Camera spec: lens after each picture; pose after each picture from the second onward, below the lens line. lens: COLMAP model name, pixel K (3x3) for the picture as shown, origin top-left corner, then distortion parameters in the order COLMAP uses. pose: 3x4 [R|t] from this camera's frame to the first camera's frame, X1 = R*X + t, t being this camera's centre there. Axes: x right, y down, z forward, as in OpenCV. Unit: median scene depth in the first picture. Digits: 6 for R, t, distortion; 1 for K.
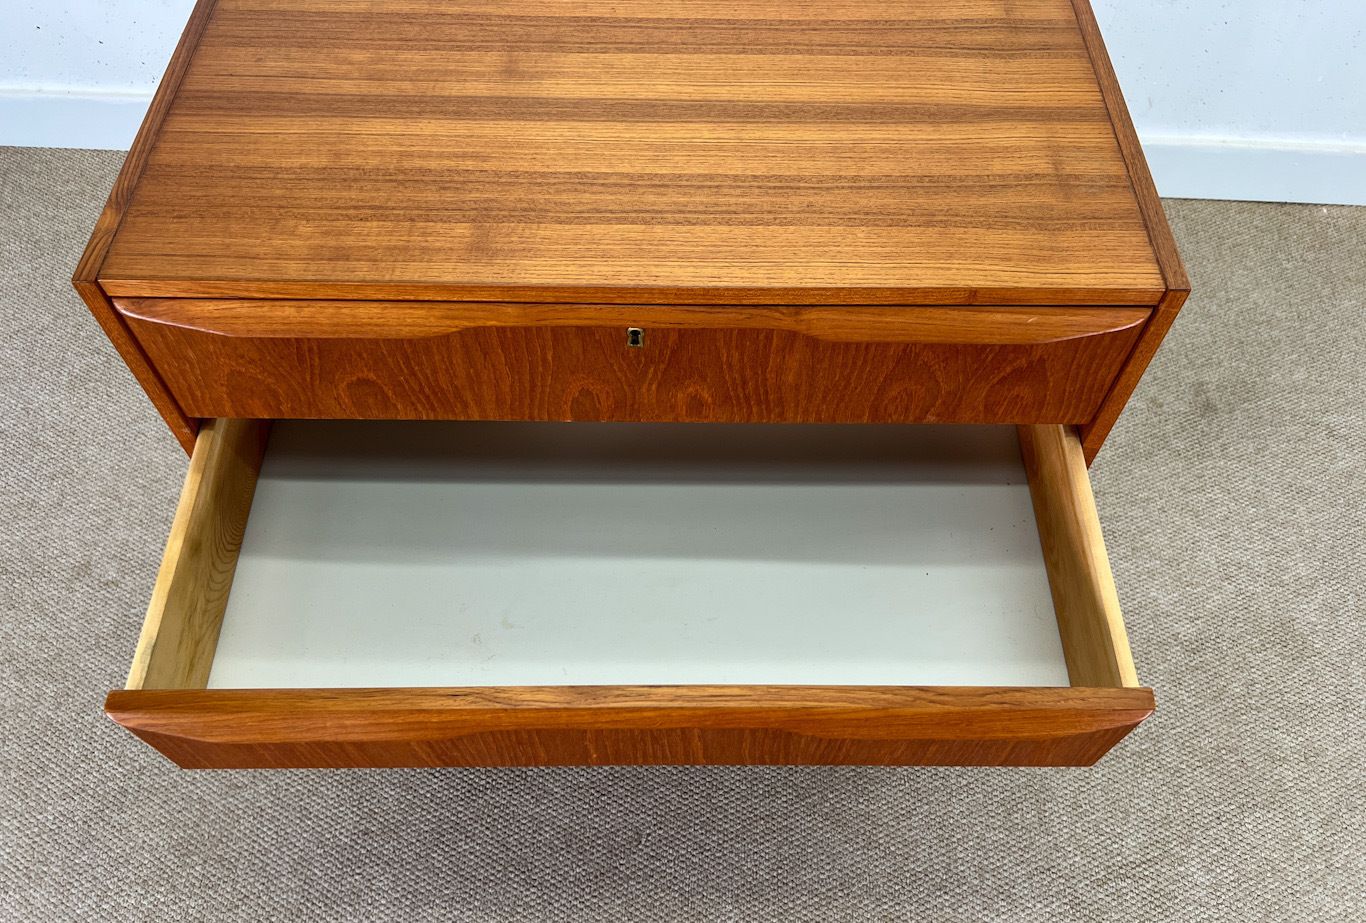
lens RADIAL K [[1090.7, 0, 683.0], [0, 1090.7, 461.5], [0, 0, 1]] dist [0.030142, -0.038891]
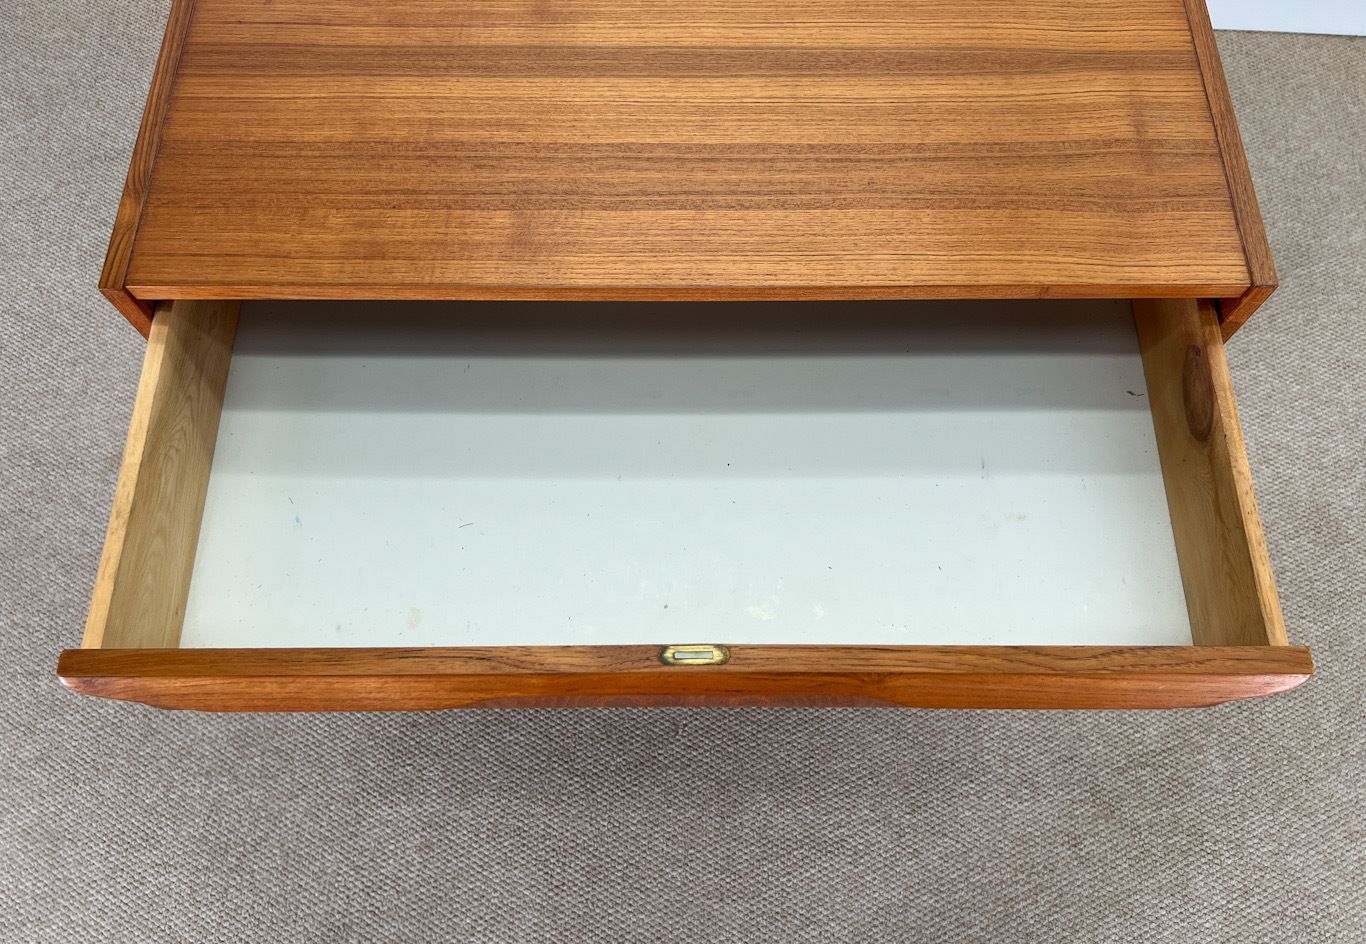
lens RADIAL K [[1099.5, 0, 683.0], [0, 1099.5, 472.0], [0, 0, 1]] dist [0.034639, -0.051229]
pose [[0.999866, -0.005904, -0.015263, -0.027789], [0.008531, 0.983950, 0.178242, -0.141790], [0.013965, -0.178348, 0.983868, 0.024300]]
